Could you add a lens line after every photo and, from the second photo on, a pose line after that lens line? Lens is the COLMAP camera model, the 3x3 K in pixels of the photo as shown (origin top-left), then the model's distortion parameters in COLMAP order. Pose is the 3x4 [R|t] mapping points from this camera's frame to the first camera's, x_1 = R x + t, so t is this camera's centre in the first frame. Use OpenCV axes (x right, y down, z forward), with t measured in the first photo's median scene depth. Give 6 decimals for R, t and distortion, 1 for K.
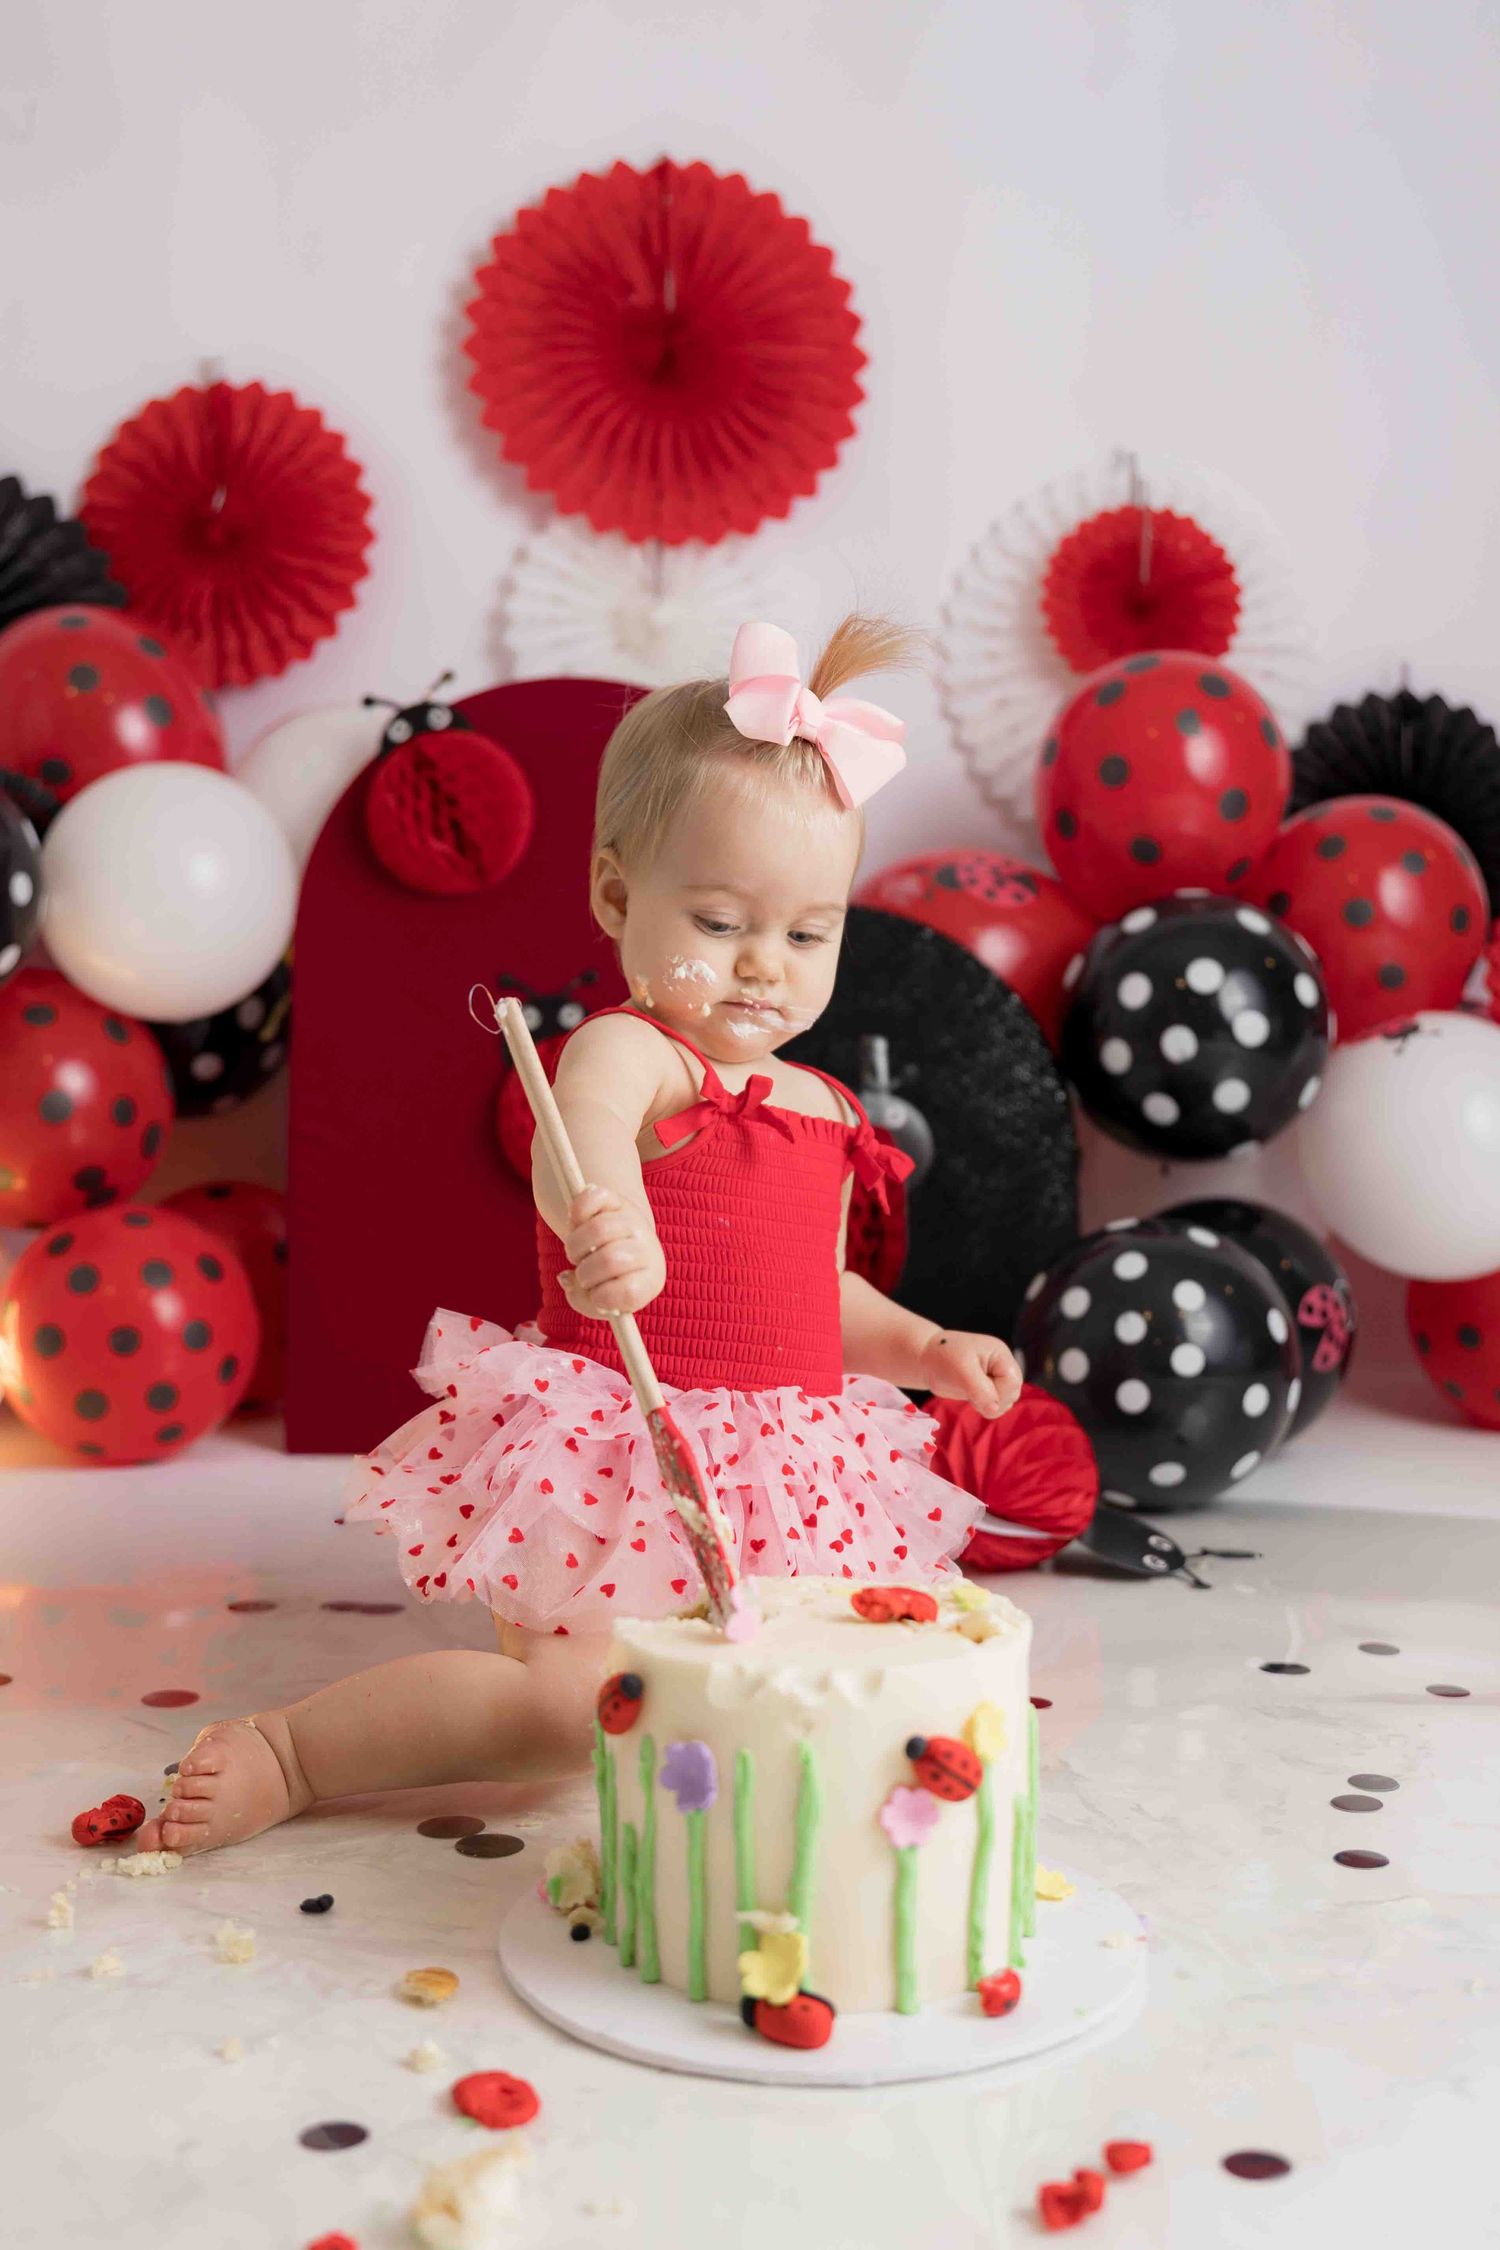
lens RADIAL K [[2451.2, 0, 740.5], [0, 2451.2, 1121.6], [0, 0, 1]] dist [-0.006152, 0.029624]
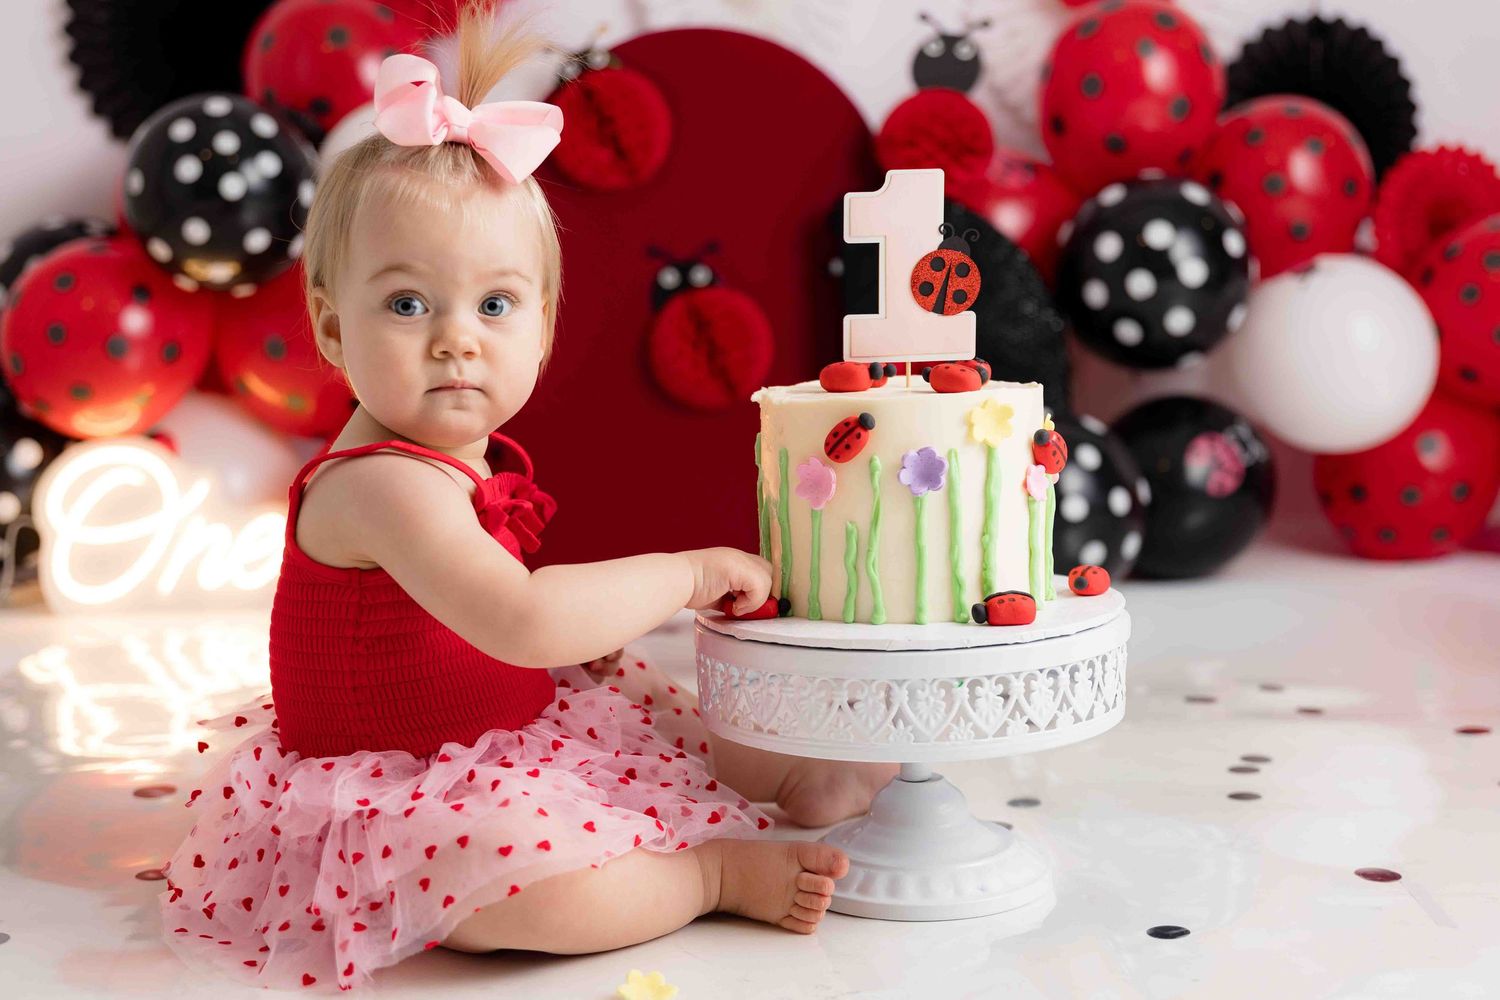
lens RADIAL K [[2076.5, 0, 750.0], [0, 2076.5, 500.0], [0, 0, 1]] dist [0.001994, -0.002716]
pose [[0.999362, -0.022268, -0.027935, -0.011124], [0.024015, 0.997671, 0.063846, 0.008785], [0.026448, -0.064476, 0.997569, -0.169649]]
